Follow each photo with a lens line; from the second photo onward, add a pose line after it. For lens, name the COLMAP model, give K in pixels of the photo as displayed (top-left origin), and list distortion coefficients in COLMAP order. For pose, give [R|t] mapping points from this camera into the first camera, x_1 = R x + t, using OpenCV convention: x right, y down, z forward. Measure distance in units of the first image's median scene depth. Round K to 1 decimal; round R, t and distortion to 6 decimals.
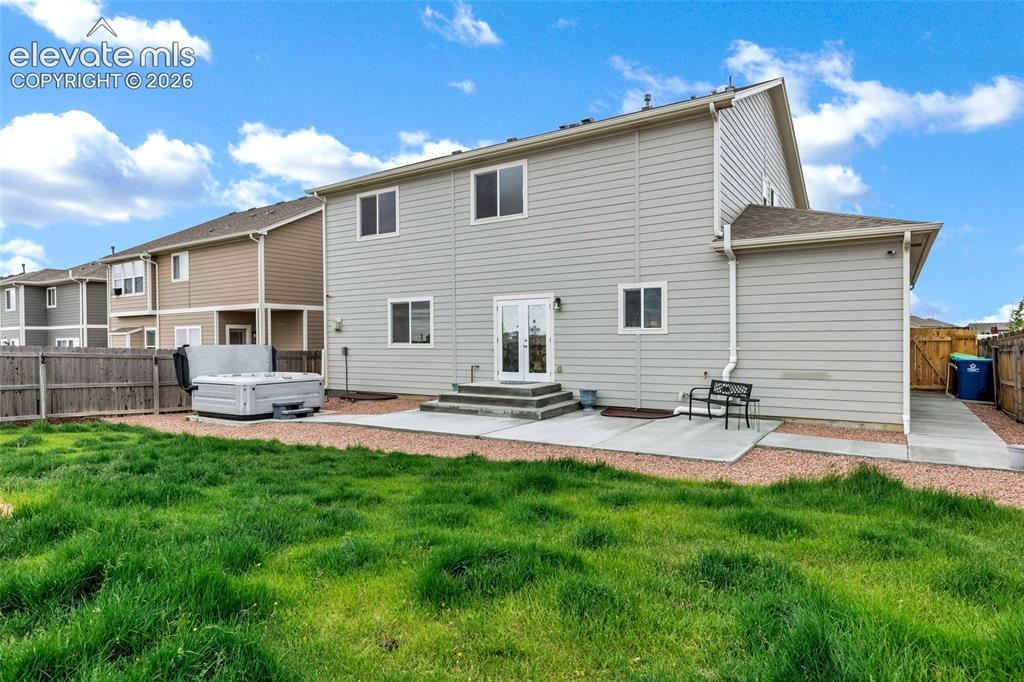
lens RADIAL K [[574.8, 0, 512.0], [0, 574.8, 341.0], [0, 0, 1]] dist [0.005024, 0.000622]
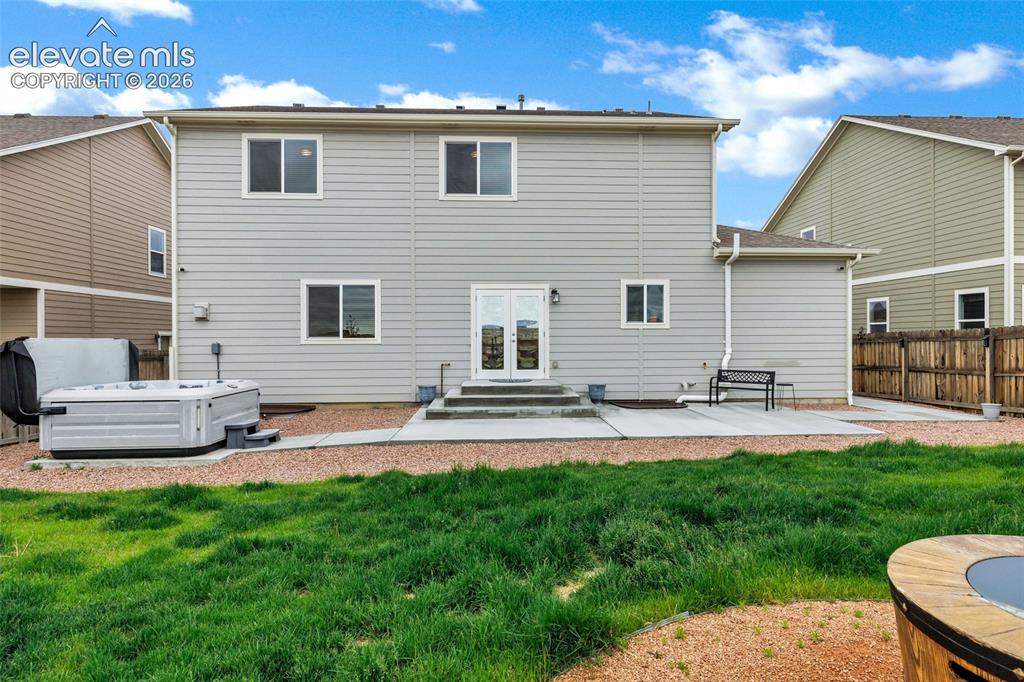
lens RADIAL K [[564.2, 0, 512.0], [0, 564.2, 341.0], [0, 0, 1]] dist [0.001647, 0.000872]
pose [[0.813719, 0.003281, 0.581249, -0.509158], [-0.000638, 0.999989, -0.004752, 0.013975], [-0.581258, 0.003496, 0.813712, 0.275385]]
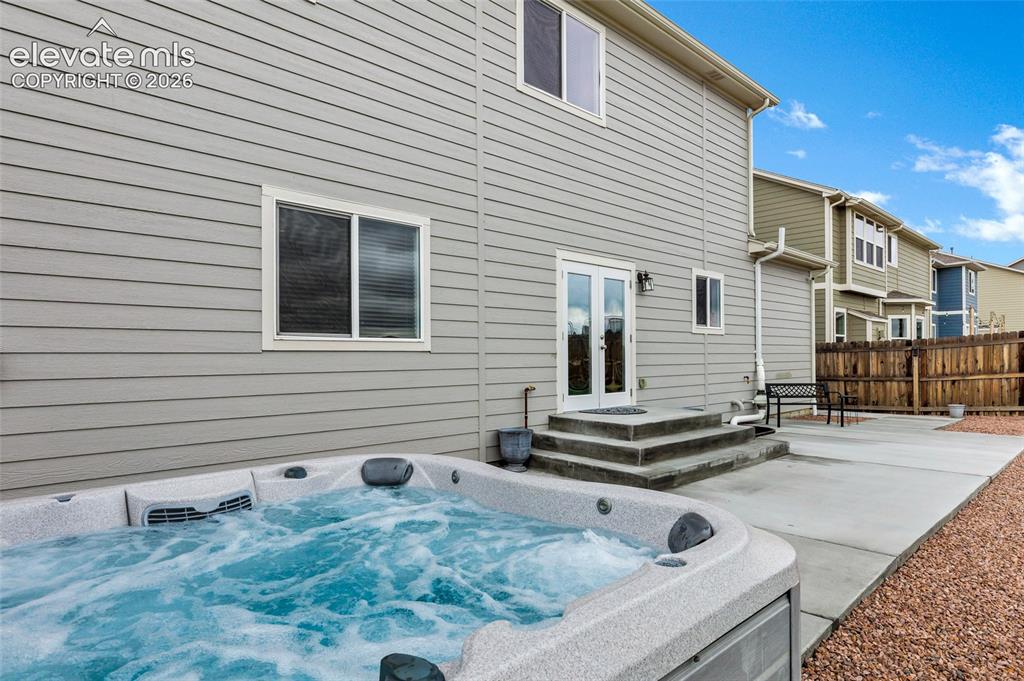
lens RADIAL K [[581.4, 0, 513.2], [0, 581.4, 356.4], [0, 0, 1]] dist [-0.000582, -0.000238]
pose [[0.236653, 0.006567, 0.971572, -0.575324], [0.005526, 0.999952, -0.008105, 0.022609], [-0.971579, 0.007287, 0.236605, 0.966320]]
